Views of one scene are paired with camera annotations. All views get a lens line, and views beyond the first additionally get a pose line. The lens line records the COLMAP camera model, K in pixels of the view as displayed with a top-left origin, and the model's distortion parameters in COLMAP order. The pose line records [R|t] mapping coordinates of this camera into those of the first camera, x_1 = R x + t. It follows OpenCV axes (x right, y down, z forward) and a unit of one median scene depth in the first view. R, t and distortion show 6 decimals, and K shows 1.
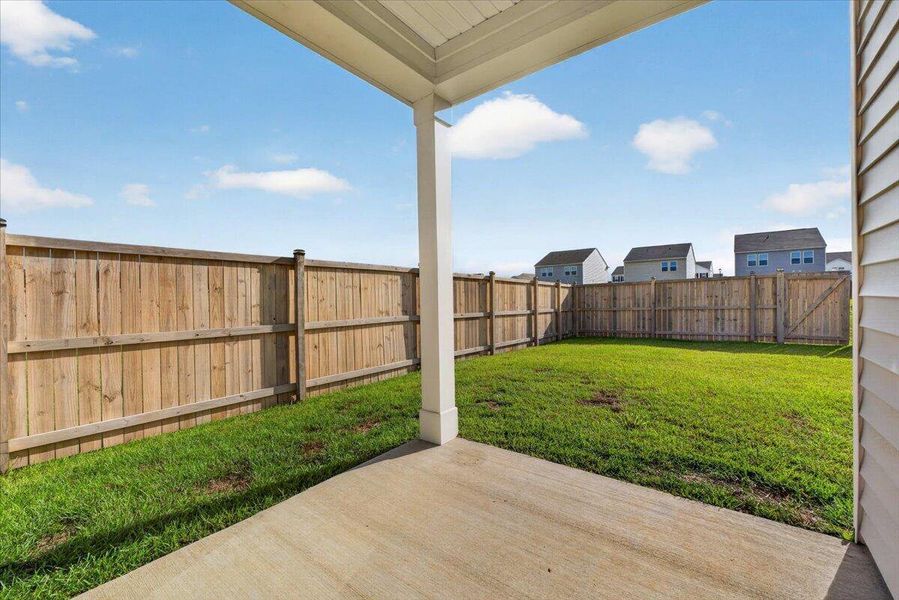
lens RADIAL K [[369.5, 0, 455.6], [0, 369.5, 300.6], [0, 0, 1]] dist [-0.001060, -0.000192]
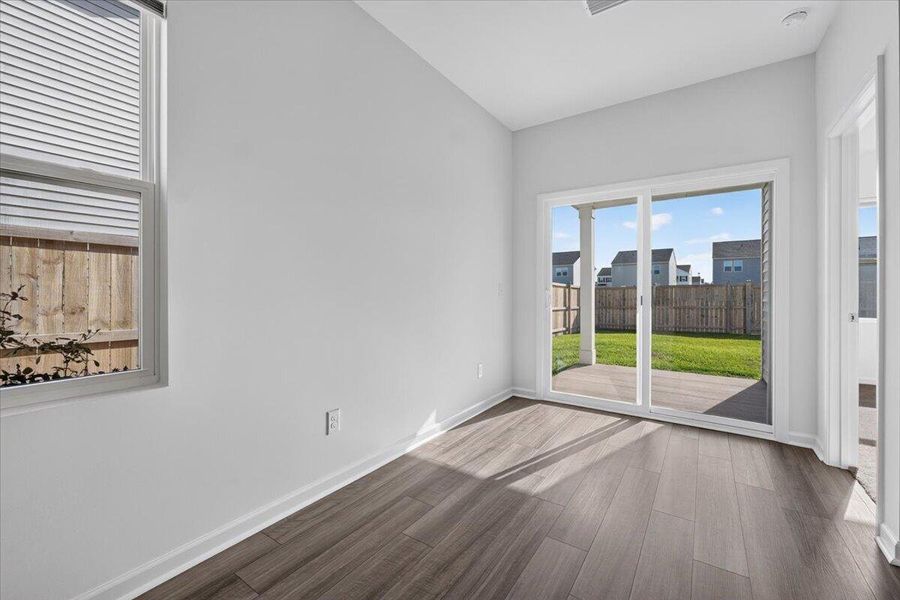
lens RADIAL K [[372.4, 0, 451.6], [0, 372.4, 294.4], [0, 0, 1]] dist [-0.000366, -0.000018]
pose [[0.999070, 0.018583, 0.038902, -0.245336], [-0.018231, 0.999790, -0.009376, 0.001223], [-0.039068, 0.008658, 0.999199, -0.301053]]
